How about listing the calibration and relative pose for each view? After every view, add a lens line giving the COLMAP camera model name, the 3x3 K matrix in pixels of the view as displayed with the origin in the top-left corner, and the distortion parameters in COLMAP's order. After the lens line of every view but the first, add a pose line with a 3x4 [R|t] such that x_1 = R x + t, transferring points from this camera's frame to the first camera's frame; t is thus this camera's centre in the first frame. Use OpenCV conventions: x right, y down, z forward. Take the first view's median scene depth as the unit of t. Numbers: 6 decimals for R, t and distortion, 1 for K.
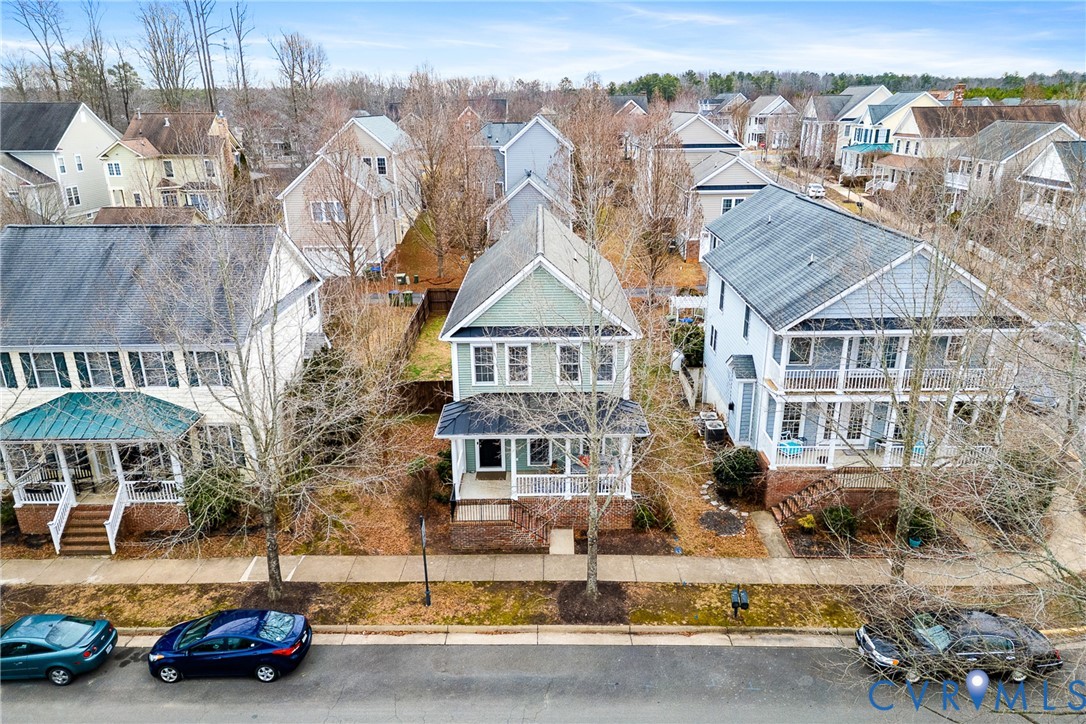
lens RADIAL K [[745.8, 0, 549.8], [0, 745.8, 365.9], [0, 0, 1]] dist [0.049072, -0.028616]
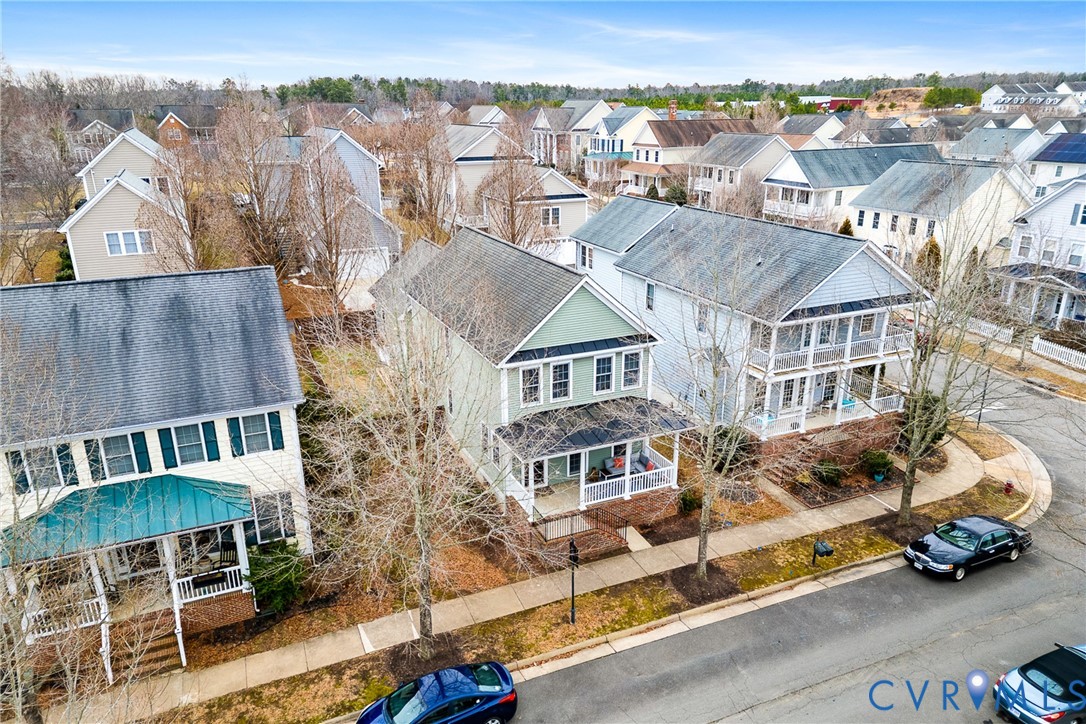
lens RADIAL K [[745.8, 0, 541.2], [0, 745.8, 366.8], [0, 0, 1]] dist [0.049072, -0.028616]
pose [[0.914786, -0.129007, 0.382783, -0.475796], [0.130464, 0.991203, 0.022271, -0.050673], [-0.382289, 0.029566, 0.923570, 0.046806]]
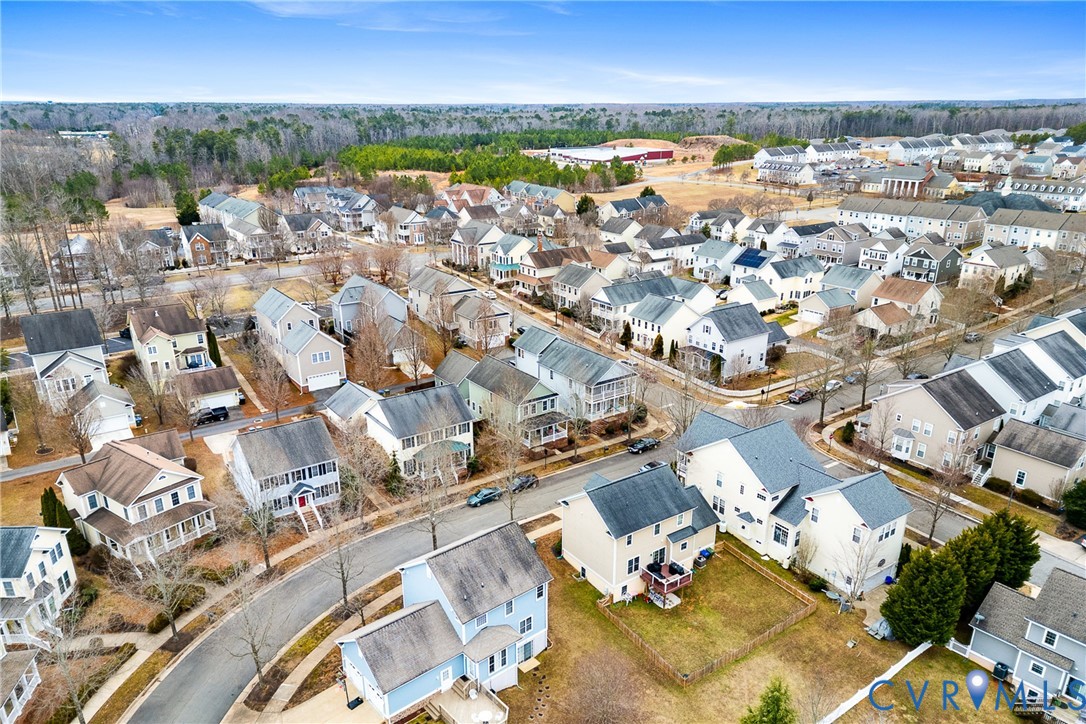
lens RADIAL K [[745.8, 0, 542.5], [0, 745.8, 360.5], [0, 0, 1]] dist [0.049072, -0.028616]
pose [[0.815288, -0.172328, 0.552818, -2.040523], [0.182027, 0.982565, 0.037840, -0.374967], [-0.549701, 0.069777, 0.832442, -2.141187]]
